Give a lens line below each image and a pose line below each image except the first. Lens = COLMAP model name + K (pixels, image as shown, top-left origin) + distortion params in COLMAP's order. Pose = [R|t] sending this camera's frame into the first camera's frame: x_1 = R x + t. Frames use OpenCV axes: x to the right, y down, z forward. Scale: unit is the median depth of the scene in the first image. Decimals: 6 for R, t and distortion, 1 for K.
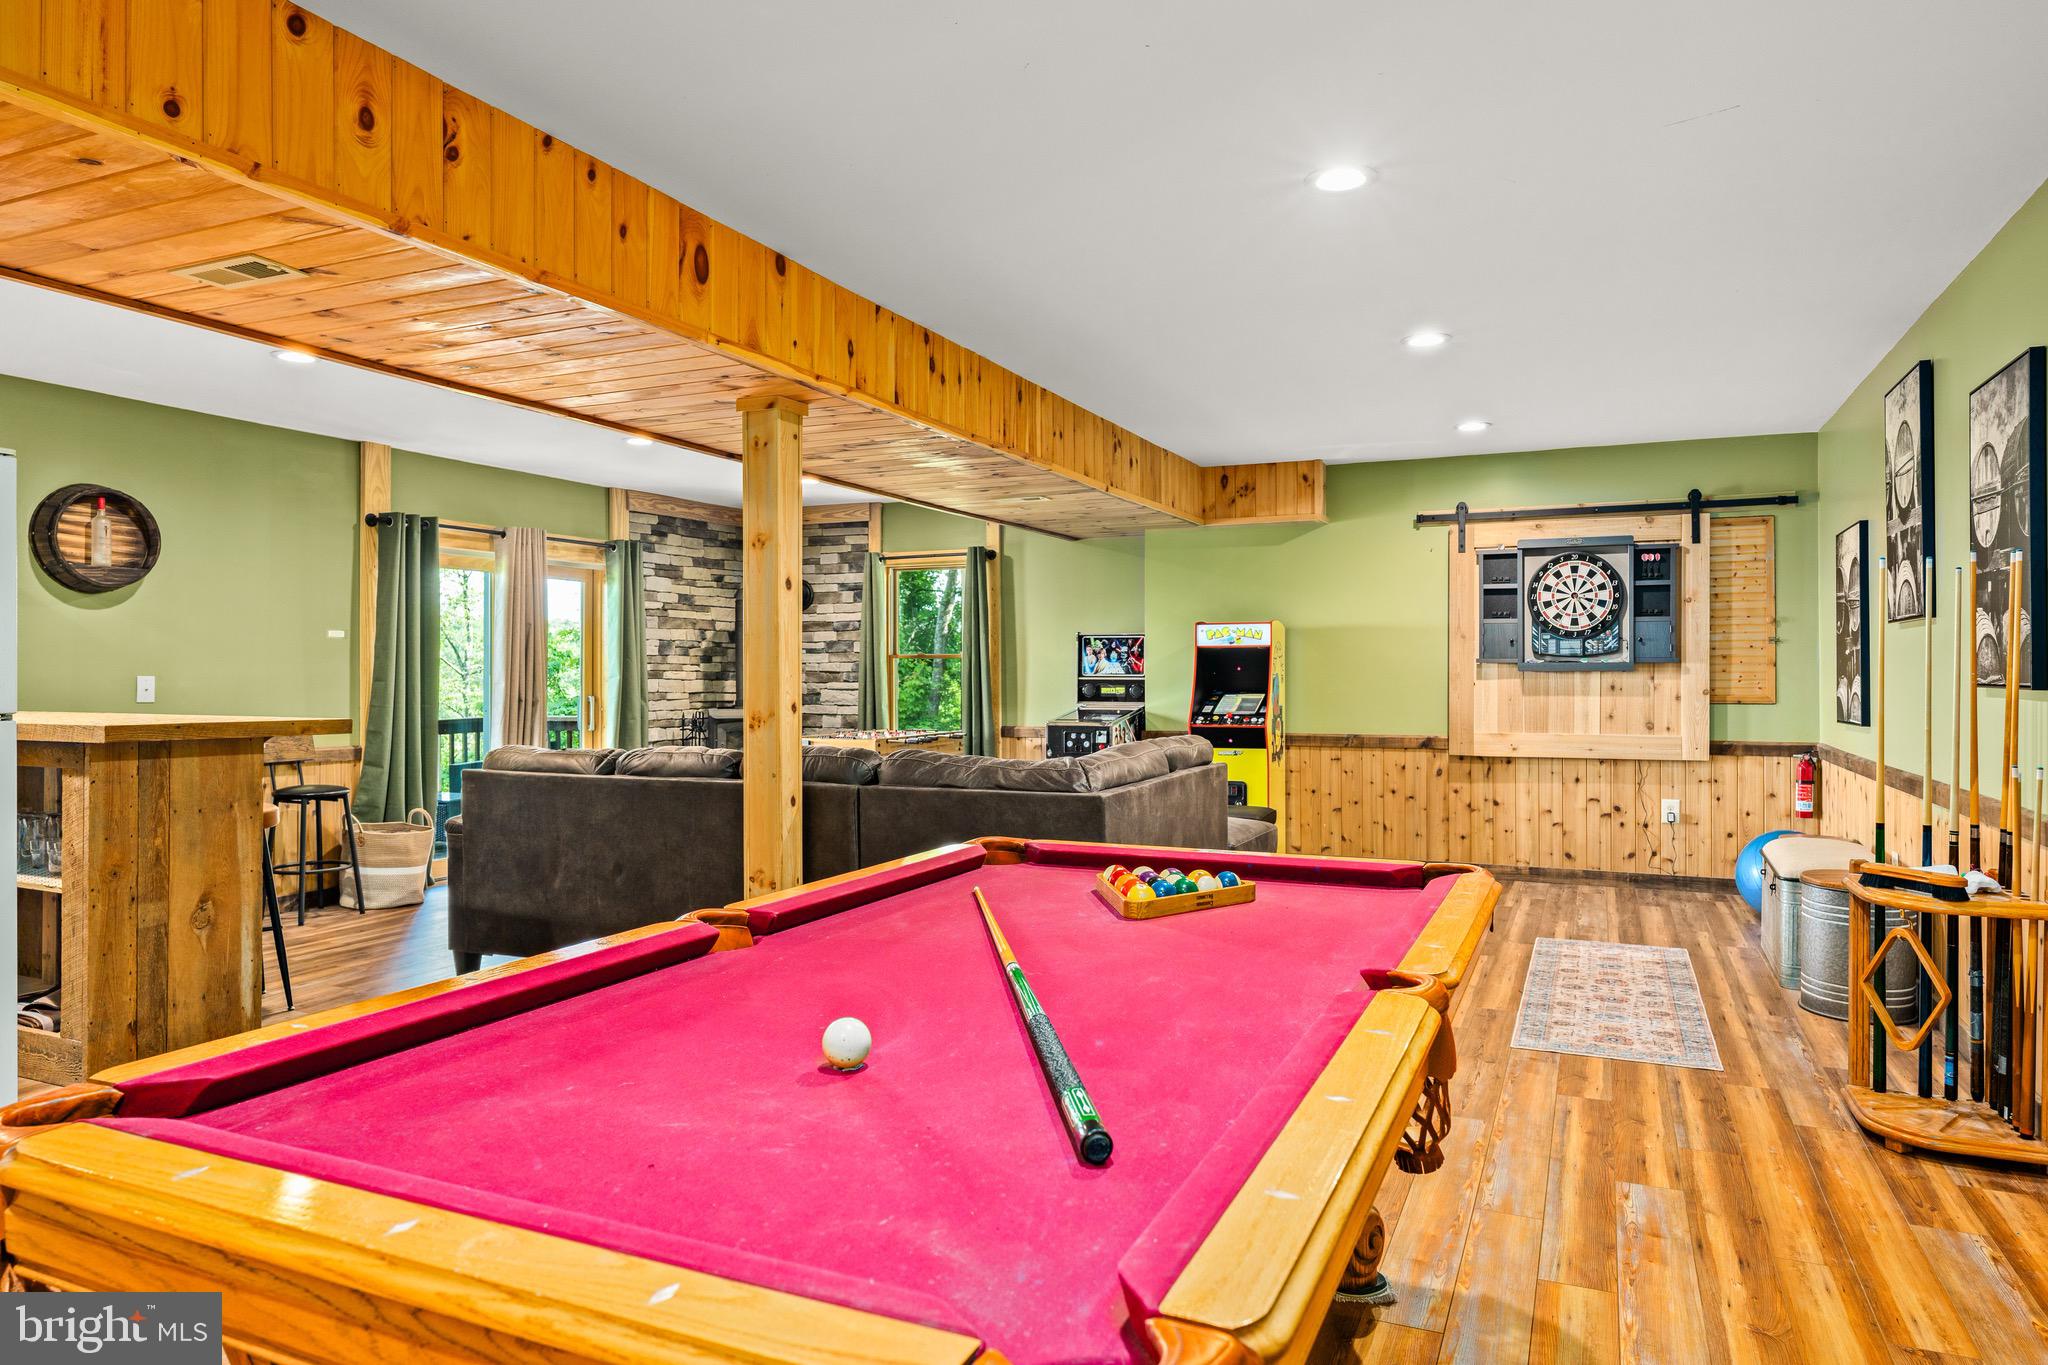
lens RADIAL K [[1275.6, 0, 1022.5], [0, 1275.6, 674.4], [0, 0, 1]] dist [0.001644, 0.000014]
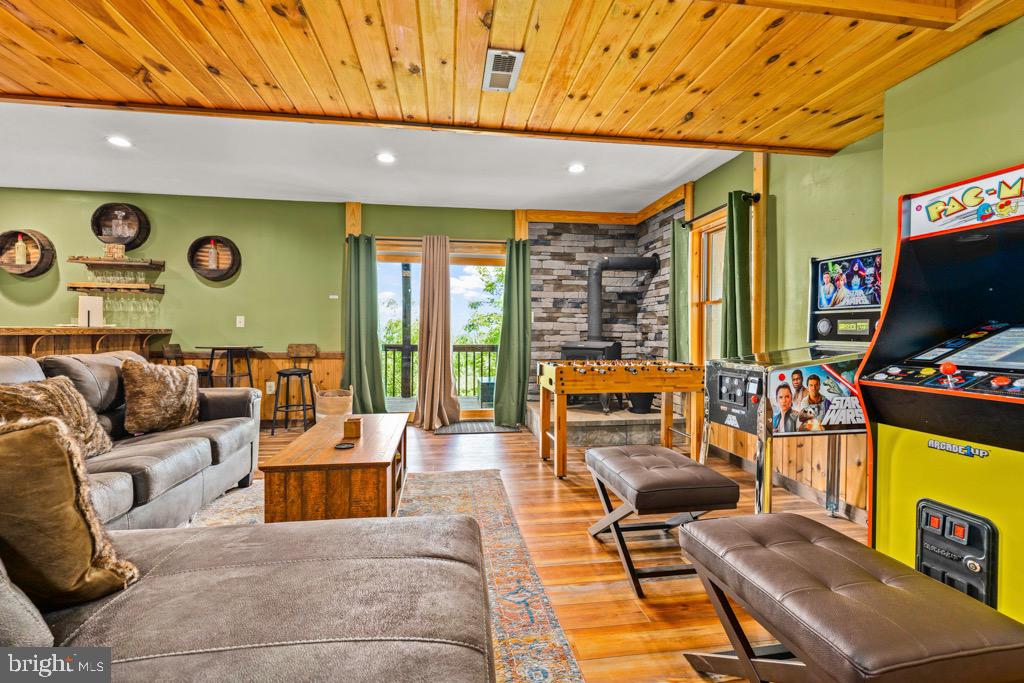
lens RADIAL K [[448.1, 0, 511.1], [0, 448.1, 338.4], [0, 0, 1]] dist [-0.001993, 0.000003]
pose [[0.537962, 0.017466, -0.842788, 0.177485], [-0.008677, 0.999847, 0.015182, 0.016546], [0.842925, -0.000855, 0.538031, 0.642601]]
